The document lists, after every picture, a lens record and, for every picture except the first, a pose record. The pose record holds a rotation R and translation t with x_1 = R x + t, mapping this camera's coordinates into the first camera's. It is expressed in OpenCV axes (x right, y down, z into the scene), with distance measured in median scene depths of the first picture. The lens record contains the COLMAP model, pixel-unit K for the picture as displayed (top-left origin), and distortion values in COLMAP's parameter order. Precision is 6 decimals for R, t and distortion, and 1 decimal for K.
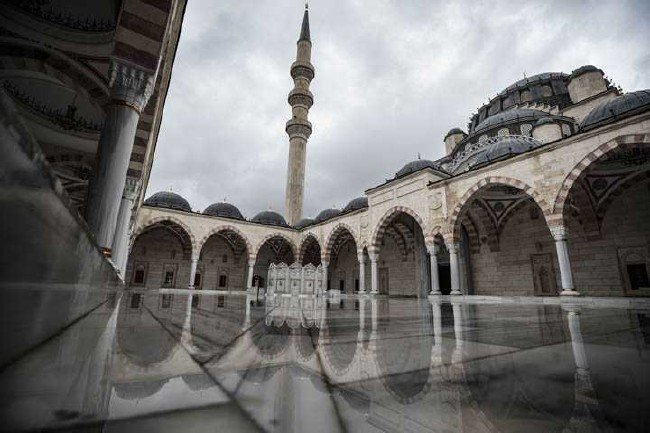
lens RADIAL K [[297.1, 0, 325.0], [0, 297.1, 216.5], [0, 0, 1]] dist [-0.046067, 0.013100]
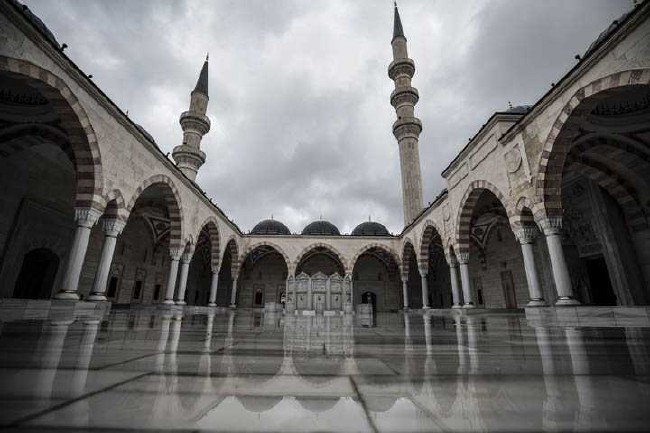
lens RADIAL K [[297.1, 0, 325.0], [0, 297.1, 216.5], [0, 0, 1]] dist [-0.046067, 0.013100]
pose [[0.840837, -0.179221, -0.510758, 0.318855], [0.149046, 0.983778, -0.099831, 0.069611], [0.520364, 0.007815, 0.853909, 0.235120]]
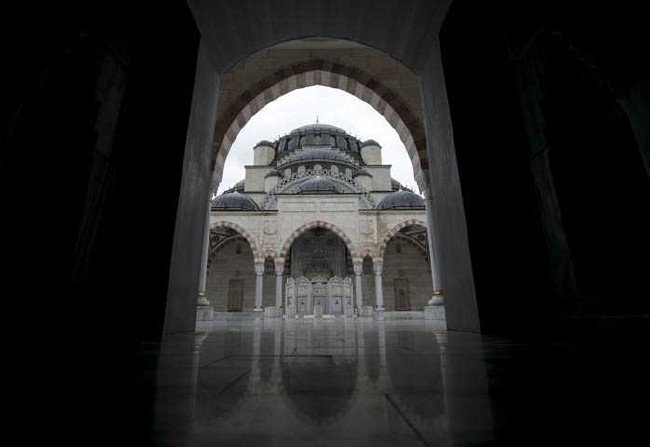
lens RADIAL K [[344.1, 0, 317.5], [0, 344.1, 201.3], [0, 0, 1]] dist [-0.063462, -0.000023]
pose [[0.546690, 0.232123, 0.804518, -0.763716], [-0.194731, 0.969709, -0.147460, 0.079775], [-0.814377, -0.076050, 0.575332, 0.394898]]
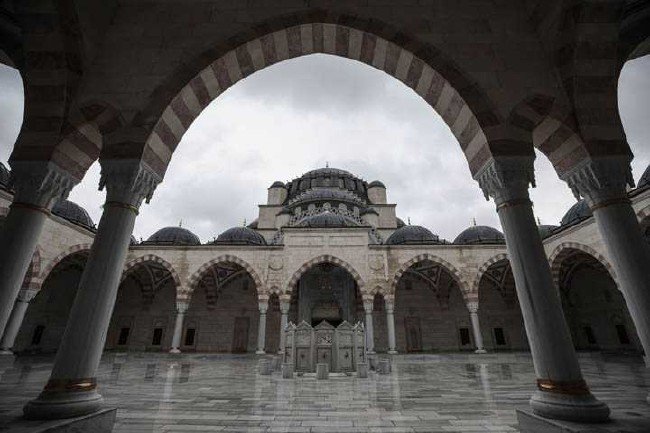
lens RADIAL K [[297.1, 0, 325.0], [0, 297.1, 216.5], [0, 0, 1]] dist [-0.046067, 0.013100]
pose [[0.554950, 0.298898, 0.776331, -0.585908], [-0.198003, 0.953861, -0.225709, 0.068084], [-0.807976, -0.028458, 0.588528, 0.505082]]
